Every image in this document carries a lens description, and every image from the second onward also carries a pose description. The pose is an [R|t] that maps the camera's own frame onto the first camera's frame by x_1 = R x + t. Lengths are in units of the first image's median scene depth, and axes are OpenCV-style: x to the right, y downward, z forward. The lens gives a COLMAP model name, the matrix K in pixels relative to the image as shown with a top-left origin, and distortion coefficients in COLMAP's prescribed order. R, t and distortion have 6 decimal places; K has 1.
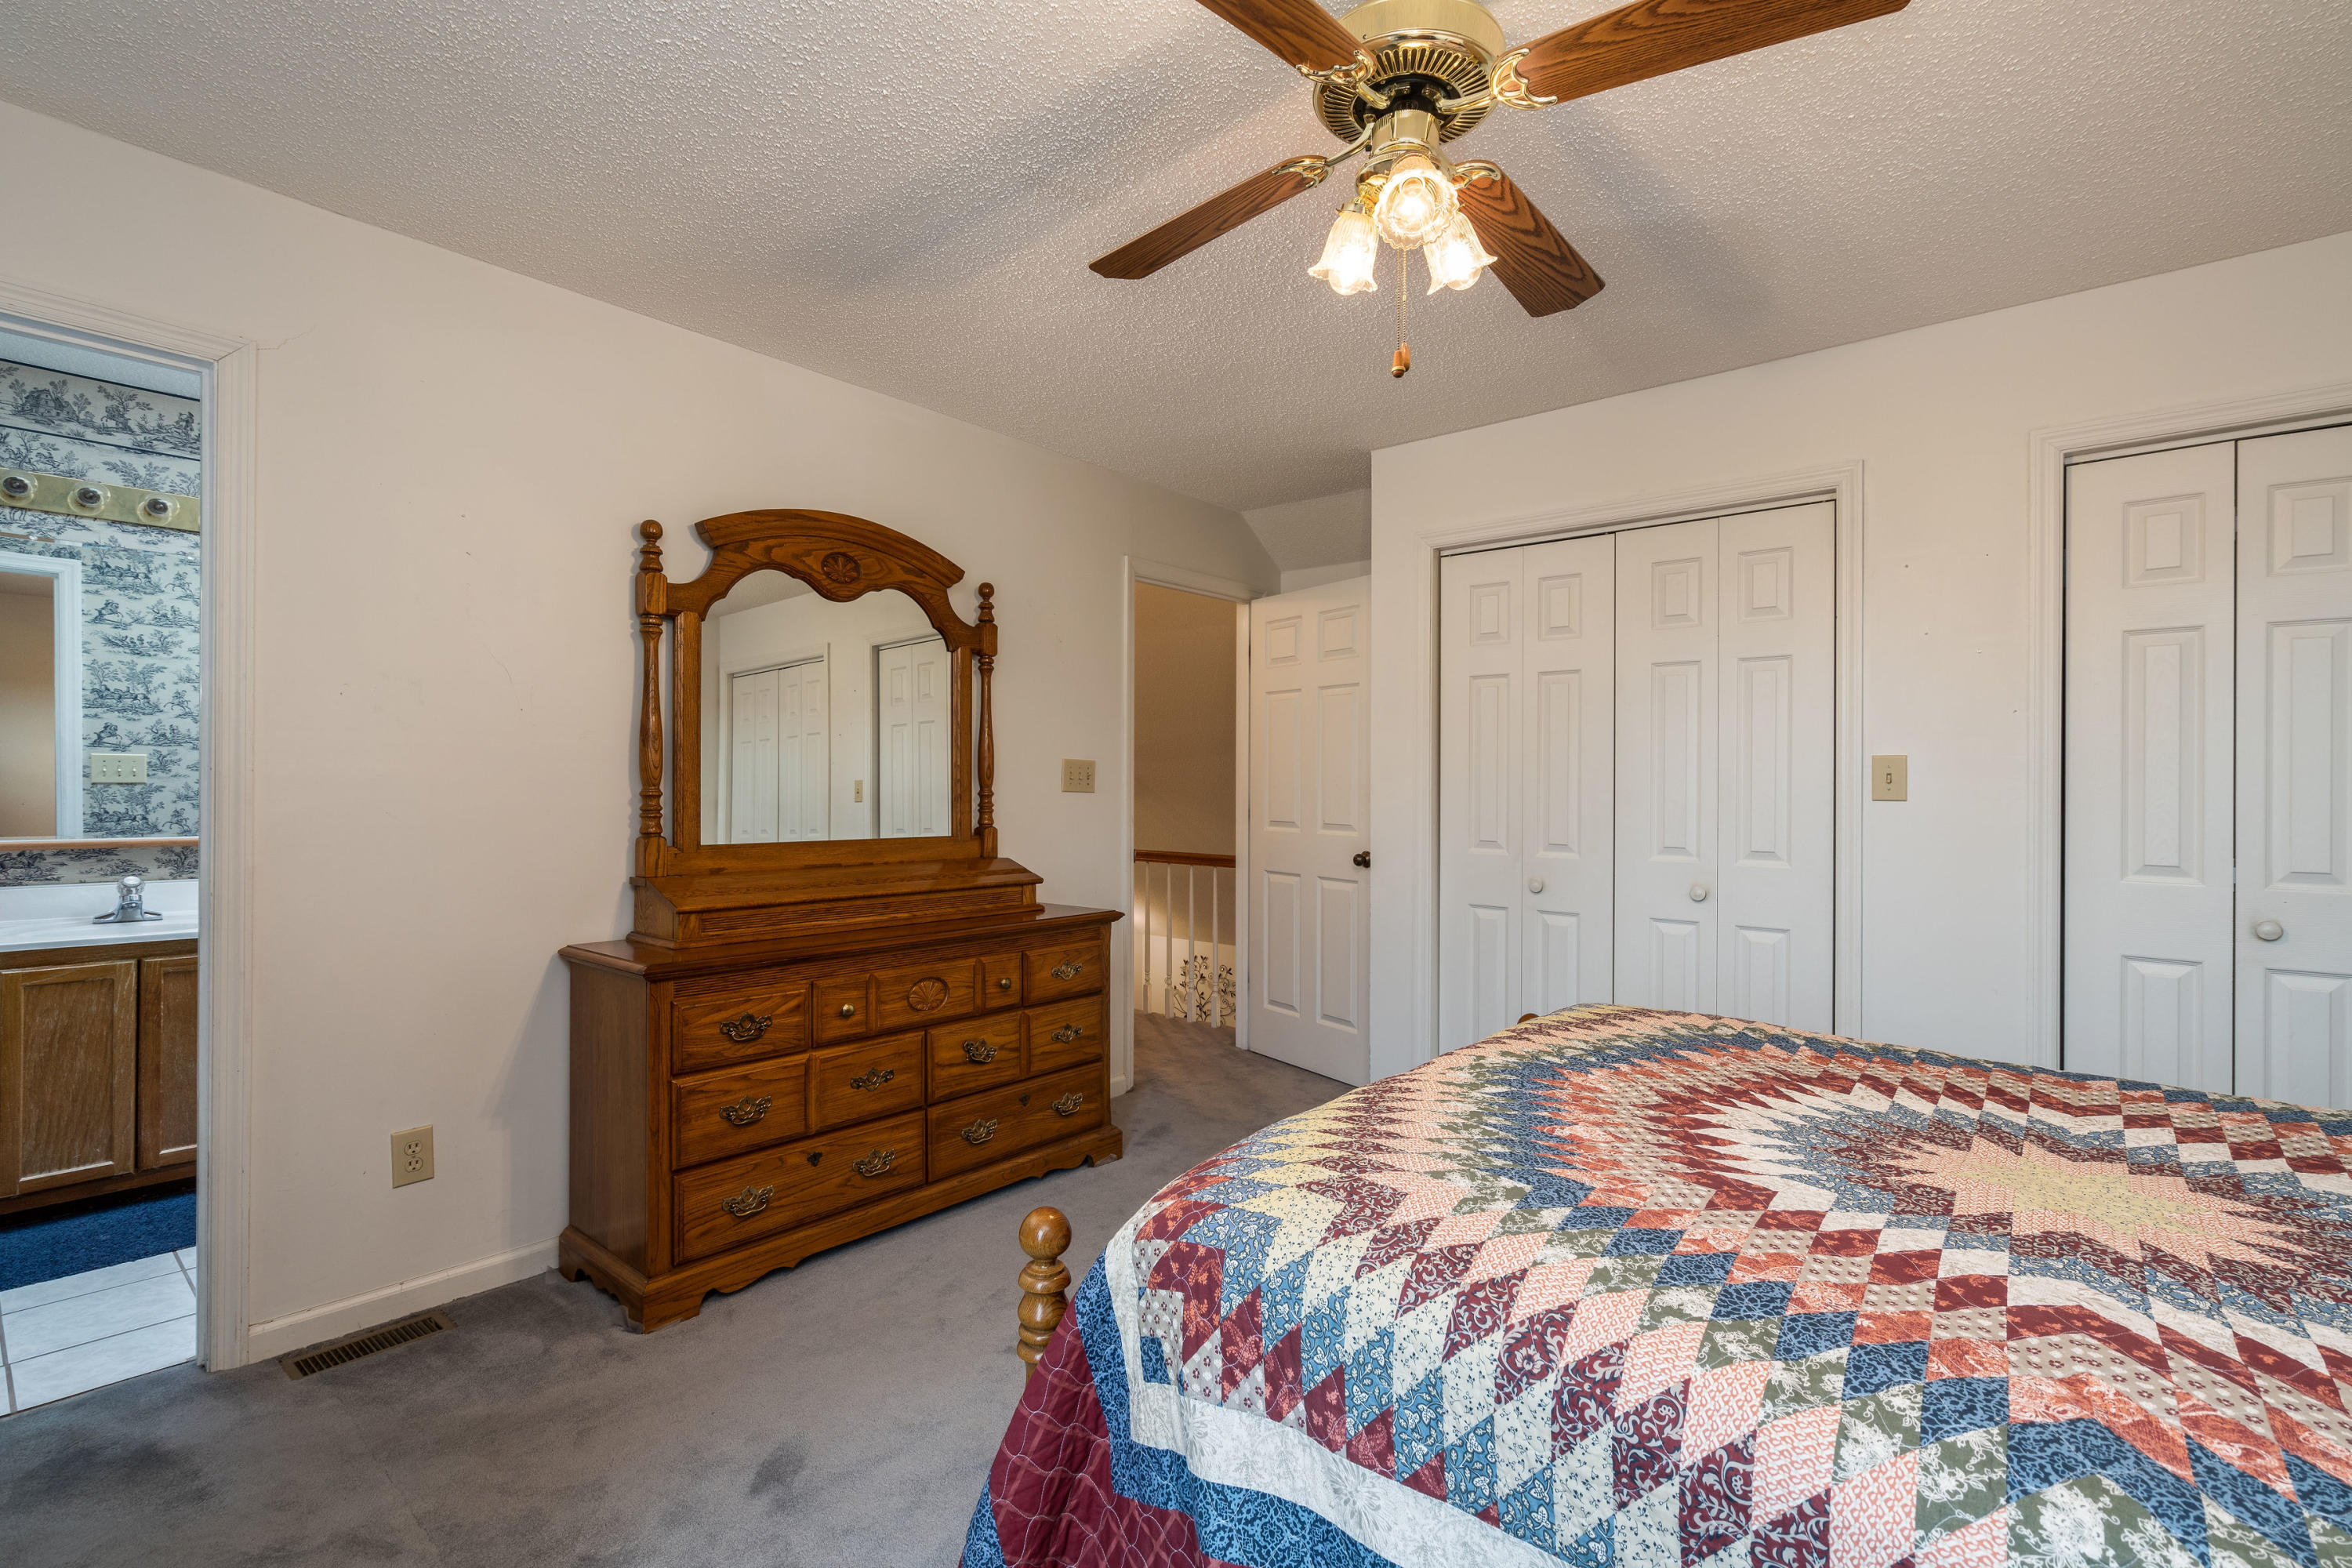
lens RADIAL K [[1093.6, 0, 1230.1], [0, 1093.6, 789.0], [0, 0, 1]] dist [-0.010590, 0.002476]
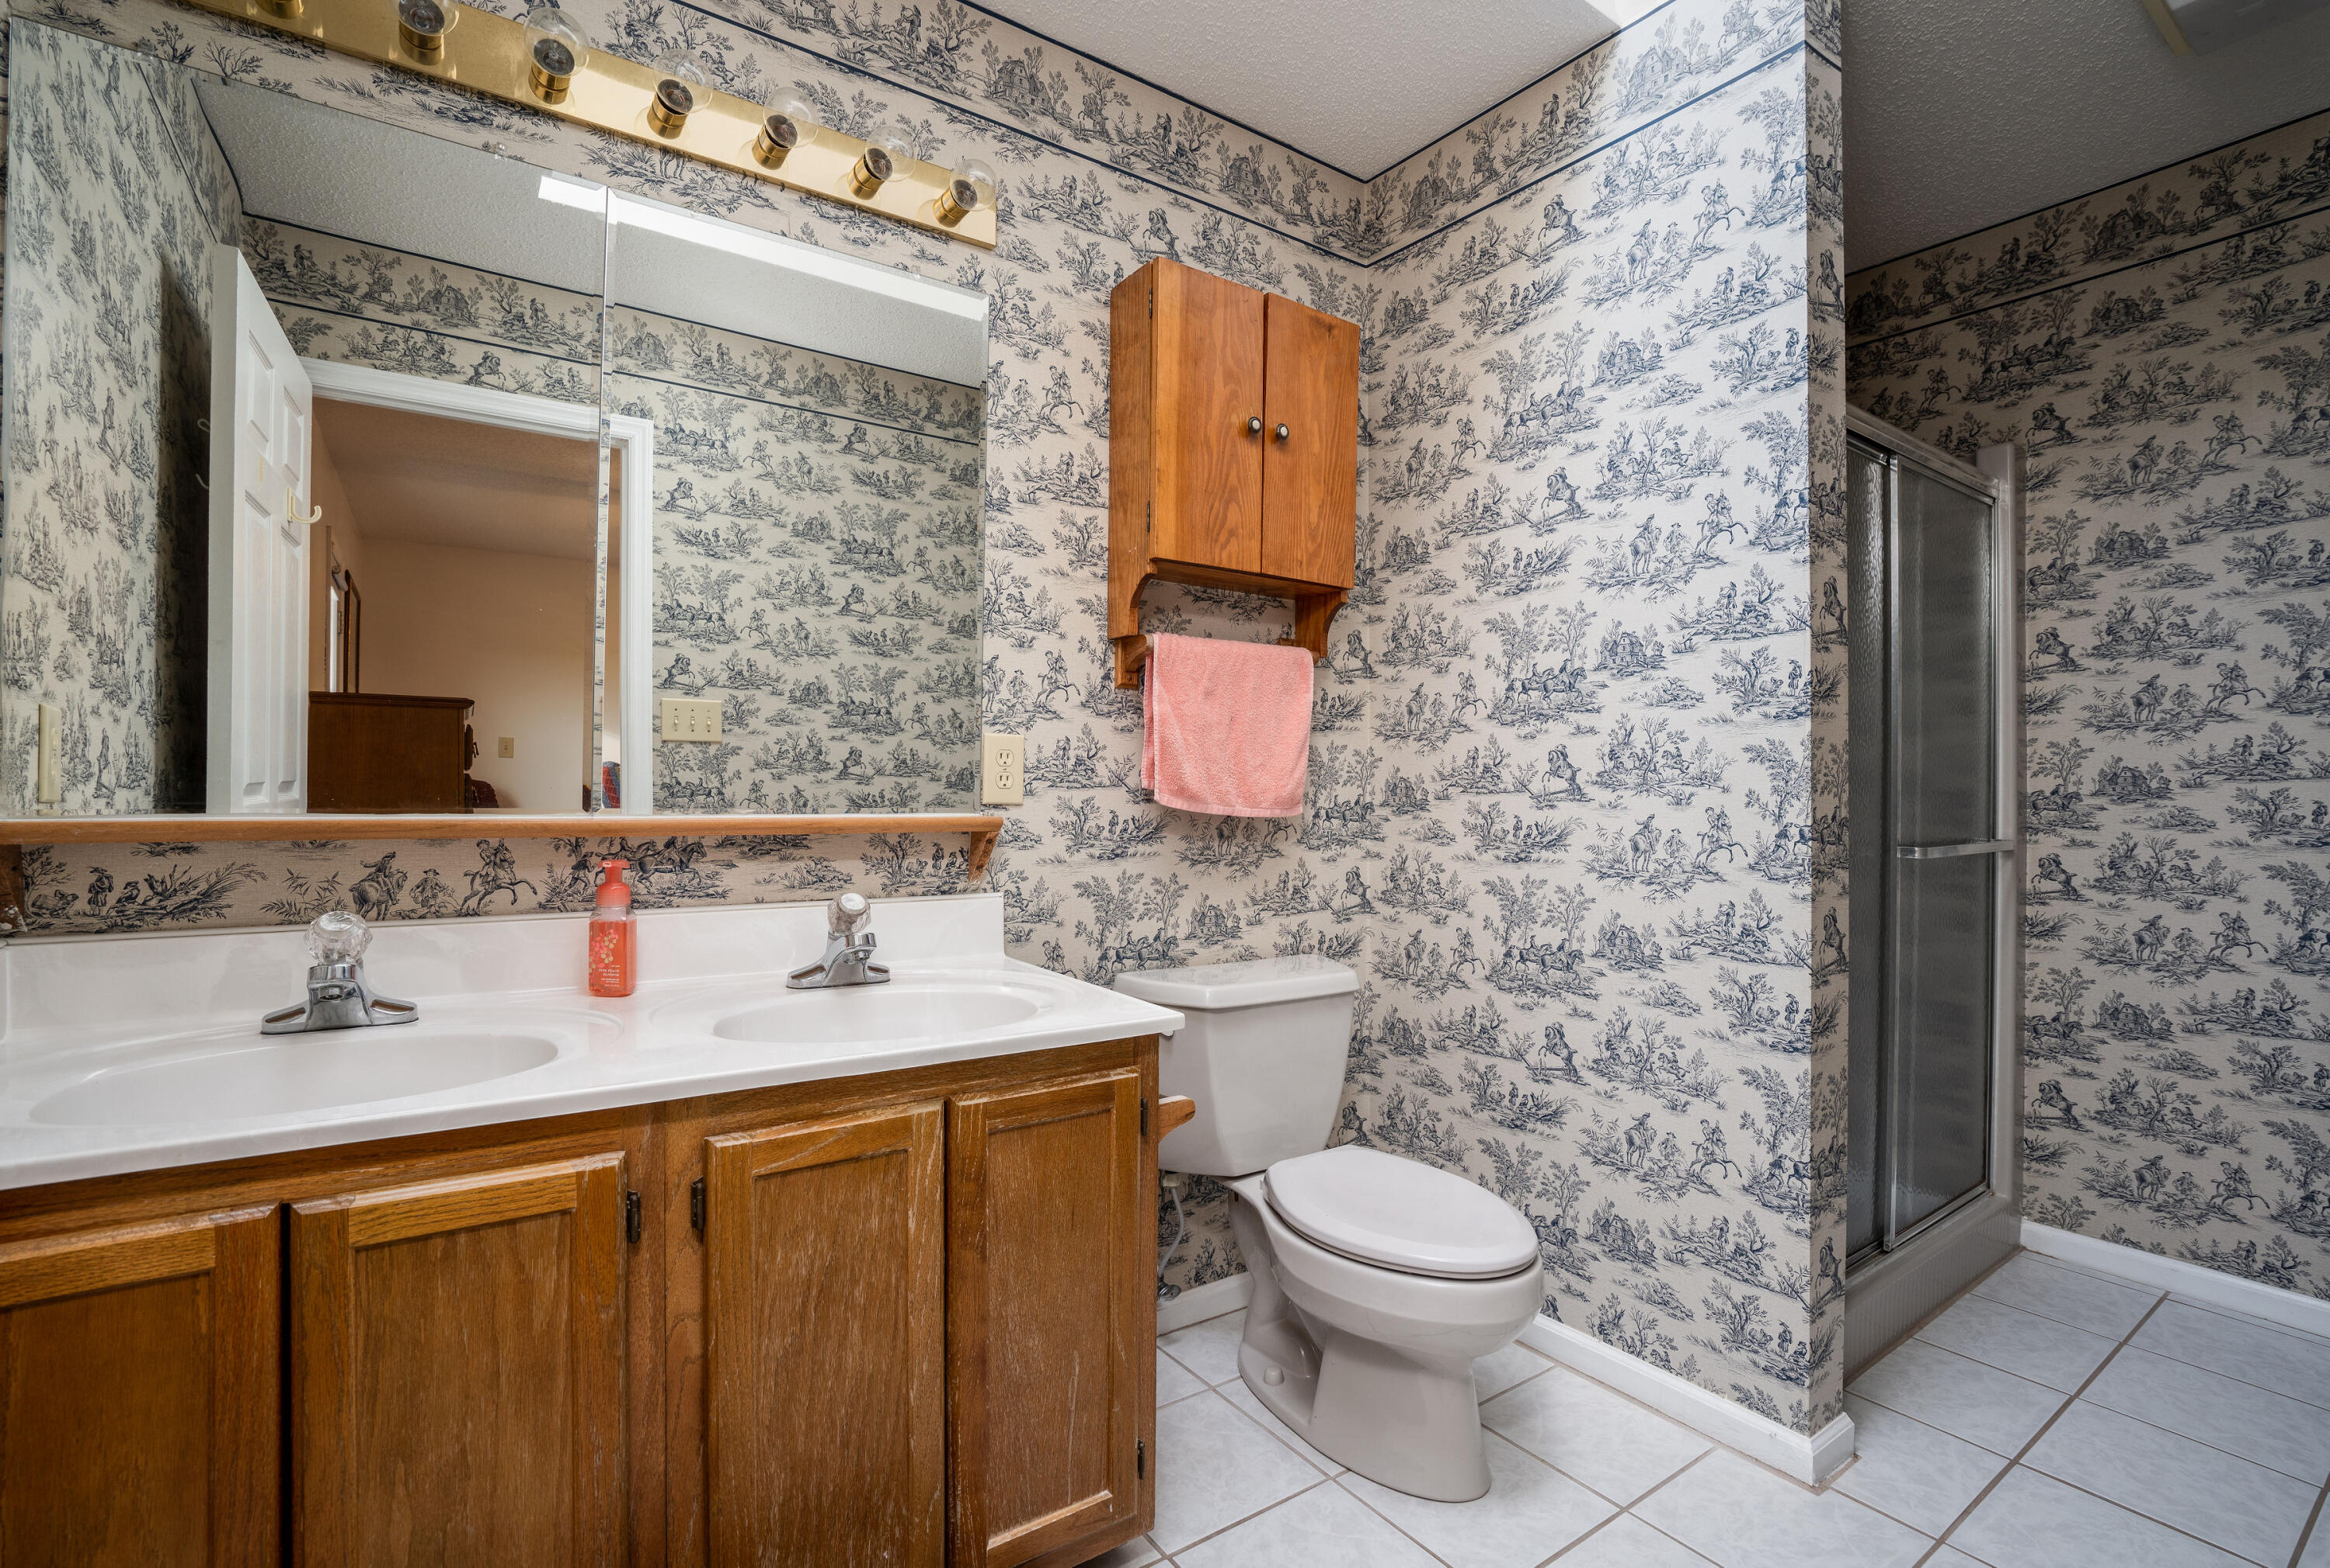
lens RADIAL K [[1083.3, 0, 1162.0], [0, 1083.3, 784.8], [0, 0, 1]] dist [-0.010590, 0.002476]
pose [[0.962524, 0.002452, -0.271185, -0.550953], [-0.003569, 0.999987, -0.003625, 0.024244], [0.271173, 0.004457, 0.962520, 0.418313]]
